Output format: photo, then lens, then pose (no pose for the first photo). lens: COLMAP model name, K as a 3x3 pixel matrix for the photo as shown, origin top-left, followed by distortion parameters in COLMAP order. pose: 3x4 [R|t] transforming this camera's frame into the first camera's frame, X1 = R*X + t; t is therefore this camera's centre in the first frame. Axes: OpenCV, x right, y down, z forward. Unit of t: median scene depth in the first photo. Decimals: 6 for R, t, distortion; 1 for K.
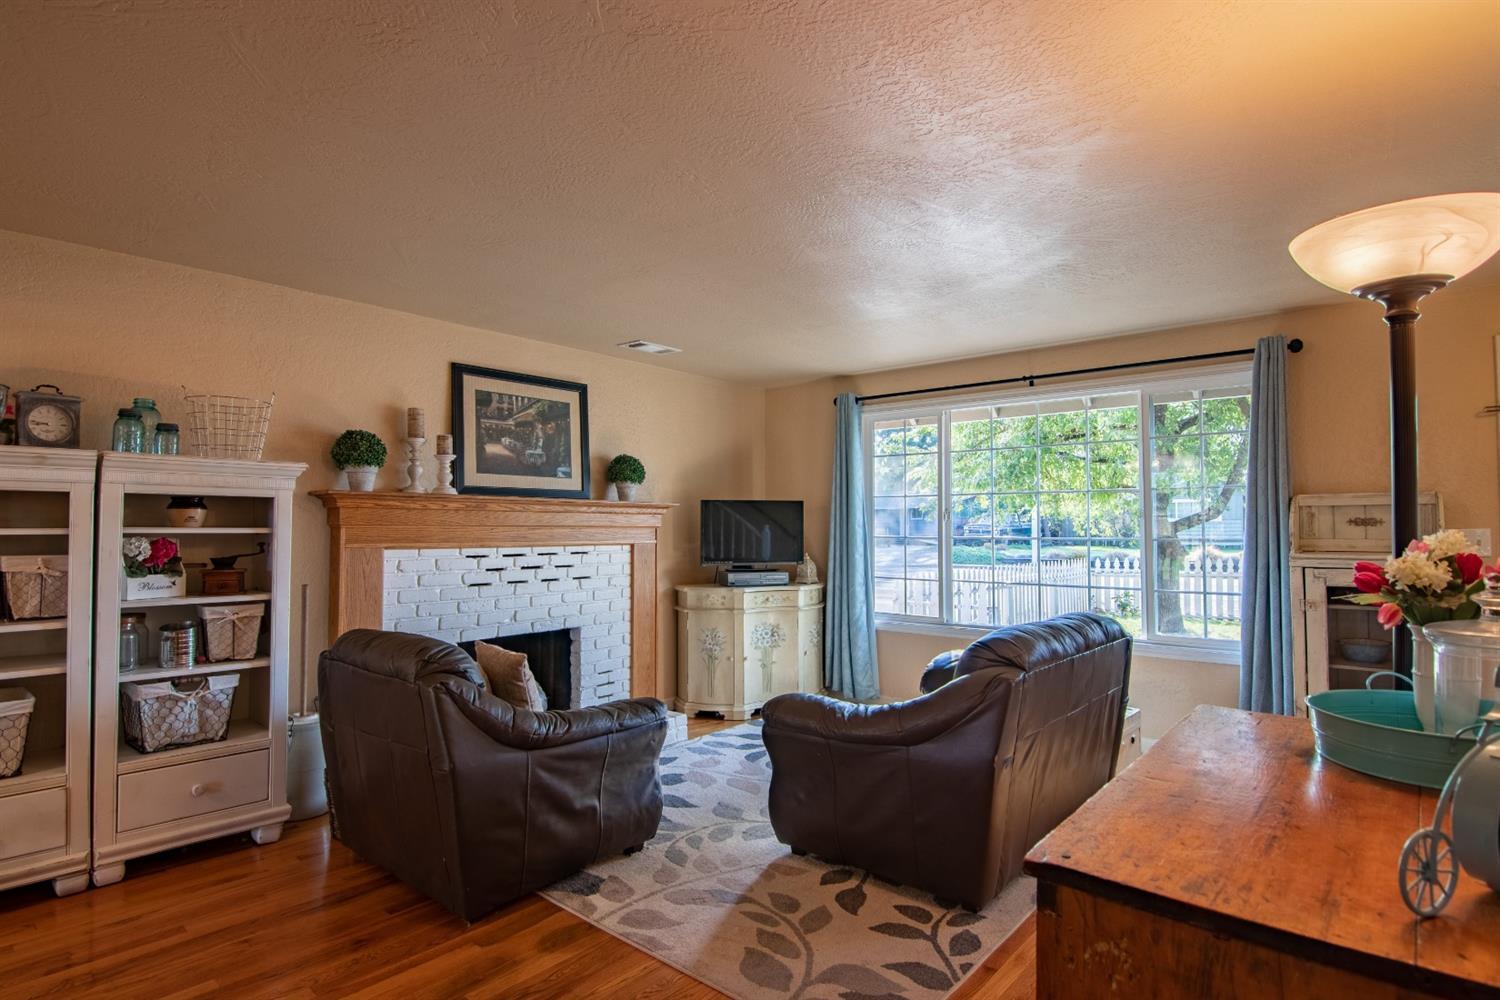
lens RADIAL K [[771.2, 0, 741.8], [0, 771.2, 501.0], [0, 0, 1]] dist [-0.021907, -0.000238]
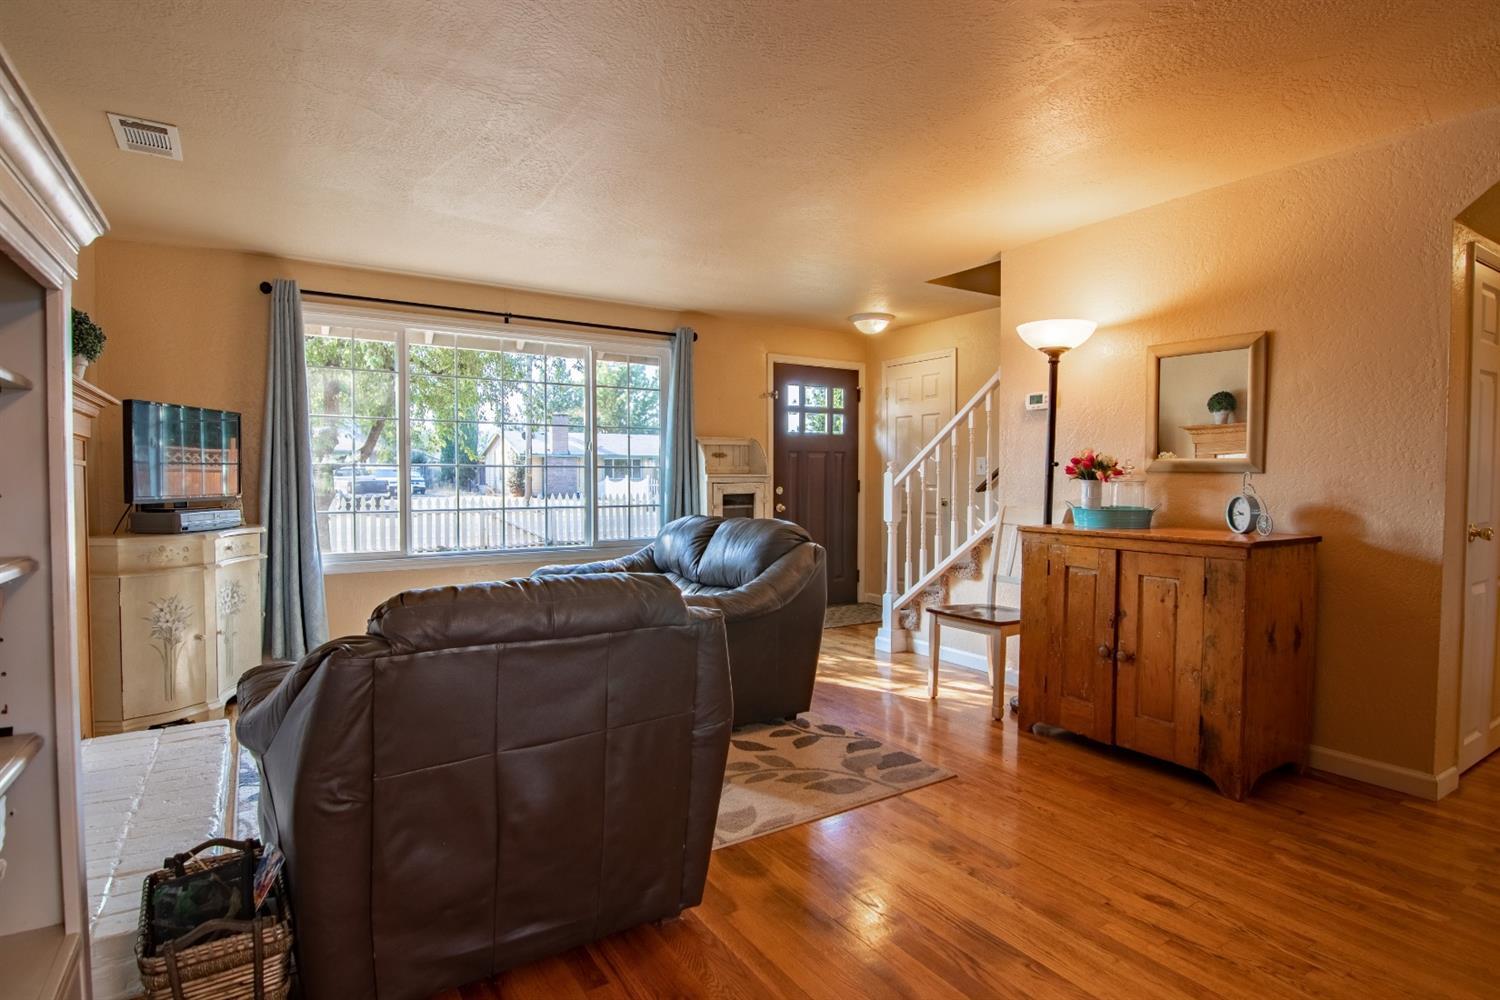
lens RADIAL K [[771.2, 0, 741.8], [0, 771.2, 501.0], [0, 0, 1]] dist [-0.021907, -0.000238]
pose [[0.276019, -0.027425, 0.960761, -1.041671], [-0.030299, 0.998848, 0.037217, 0.087782], [-0.960675, -0.039383, 0.274870, 0.706515]]
